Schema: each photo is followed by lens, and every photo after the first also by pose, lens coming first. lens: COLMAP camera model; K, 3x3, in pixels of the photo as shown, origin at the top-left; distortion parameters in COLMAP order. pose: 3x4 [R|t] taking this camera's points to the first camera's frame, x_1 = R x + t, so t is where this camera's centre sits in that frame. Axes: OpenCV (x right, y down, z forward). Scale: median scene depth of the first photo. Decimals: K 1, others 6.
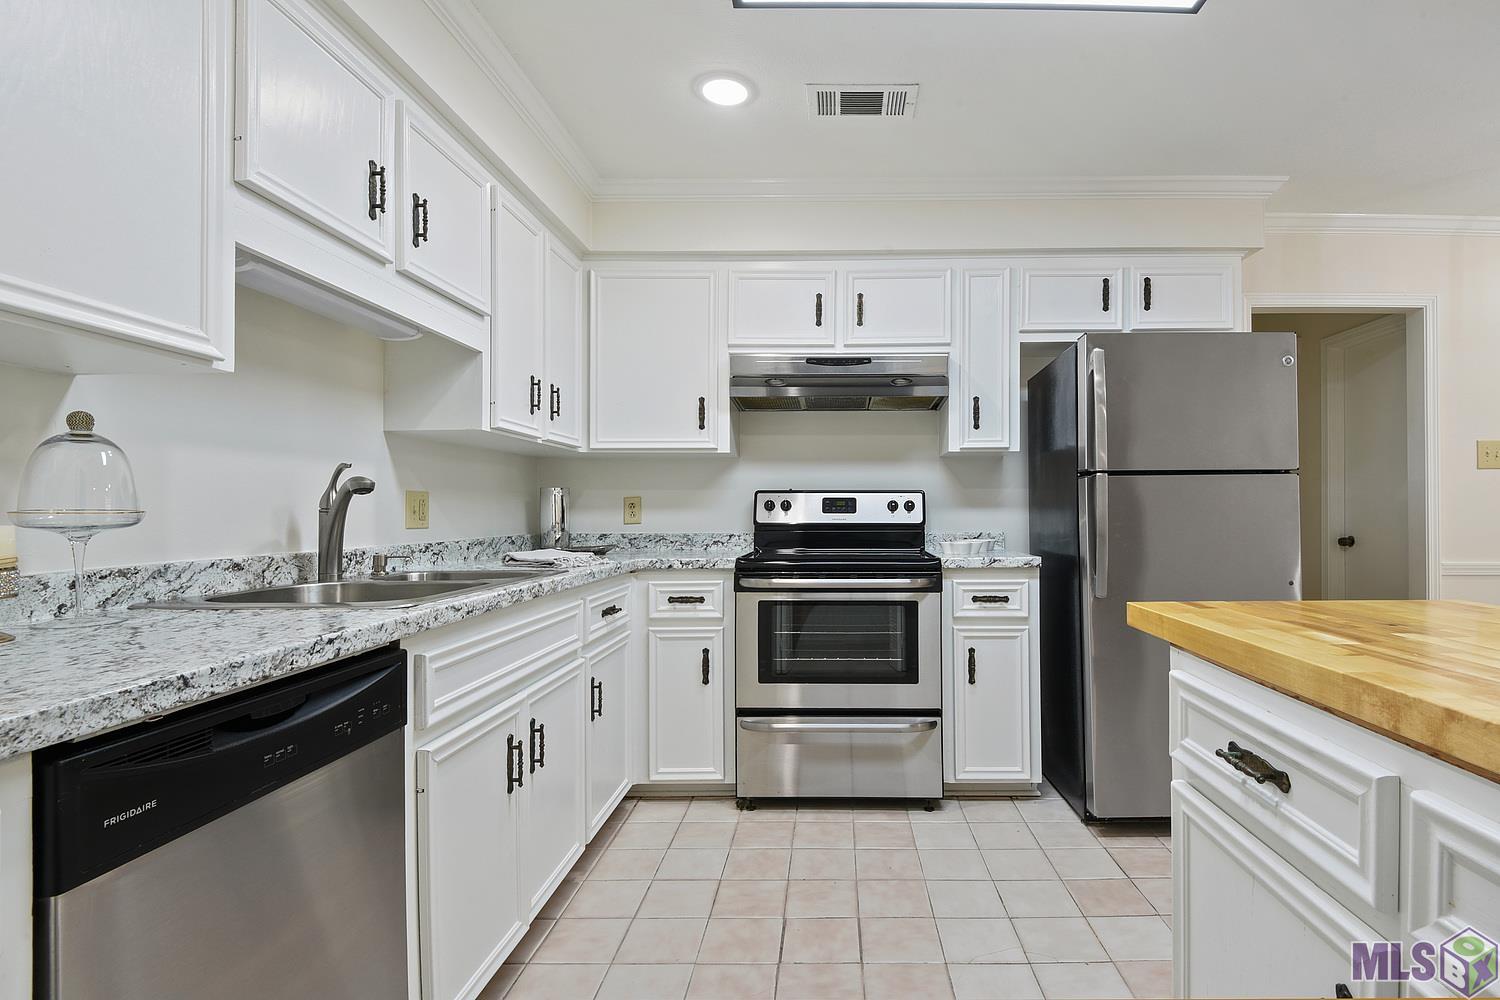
lens RADIAL K [[759.0, 0, 751.4], [0, 759.0, 505.5], [0, 0, 1]] dist [0.031581, 0.000119]
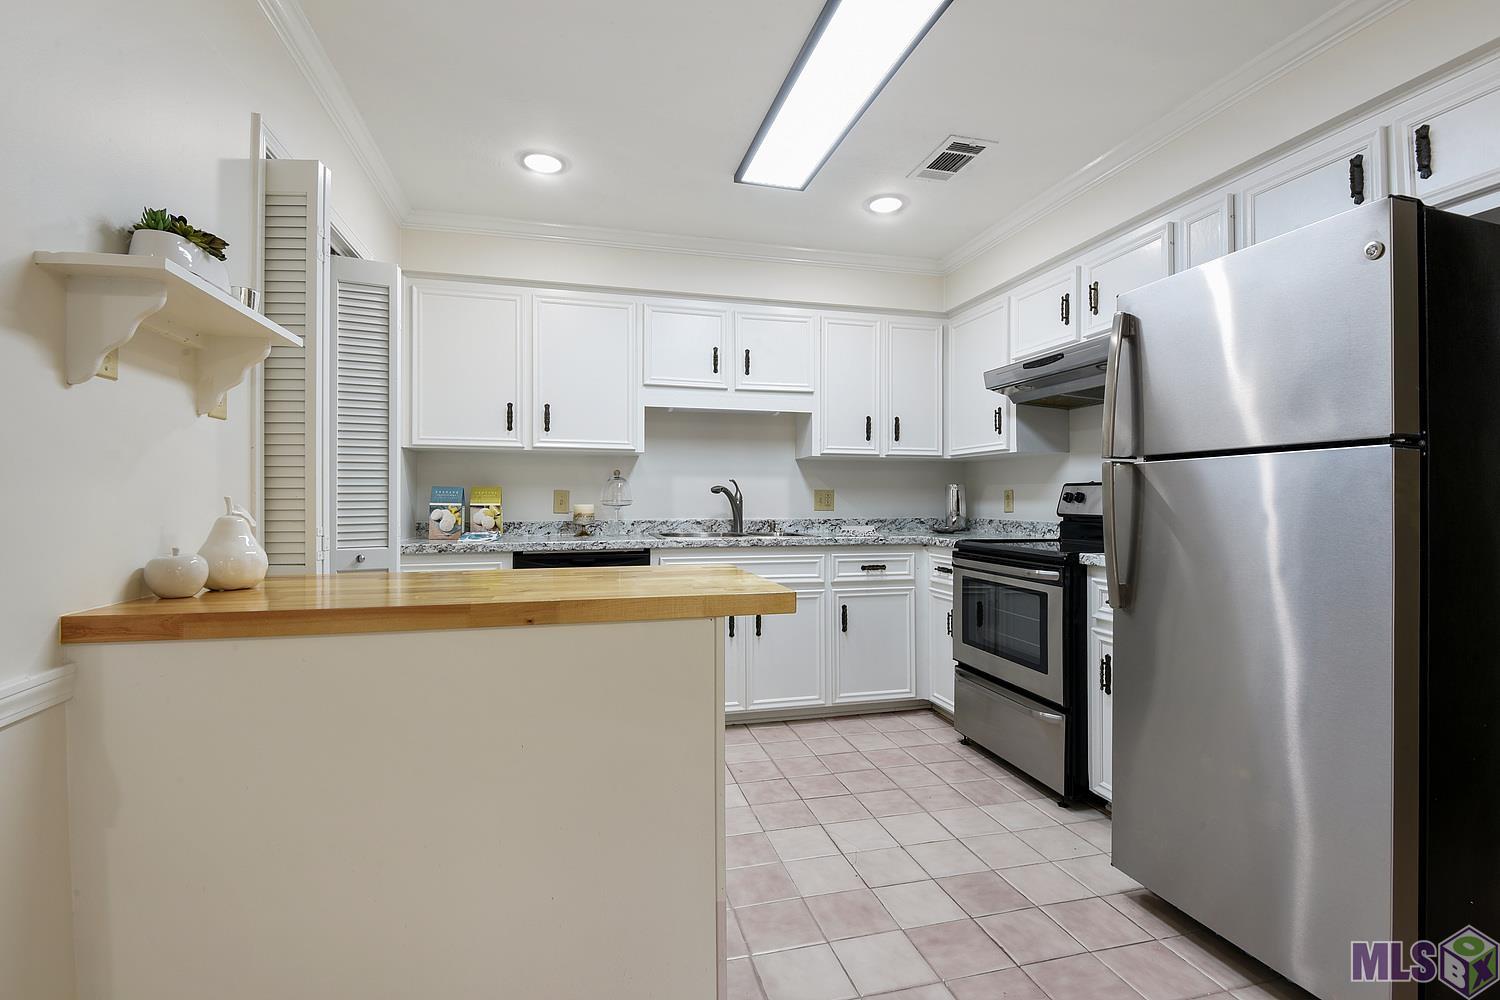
lens RADIAL K [[678.3, 0, 750.9], [0, 678.3, 496.3], [0, 0, 1]] dist [0.002343, 0.000102]
pose [[0.255902, -0.000779, -0.966702, 1.045473], [0.005405, 0.999985, 0.000625, -0.005993], [0.966687, -0.005386, 0.255903, 0.412094]]
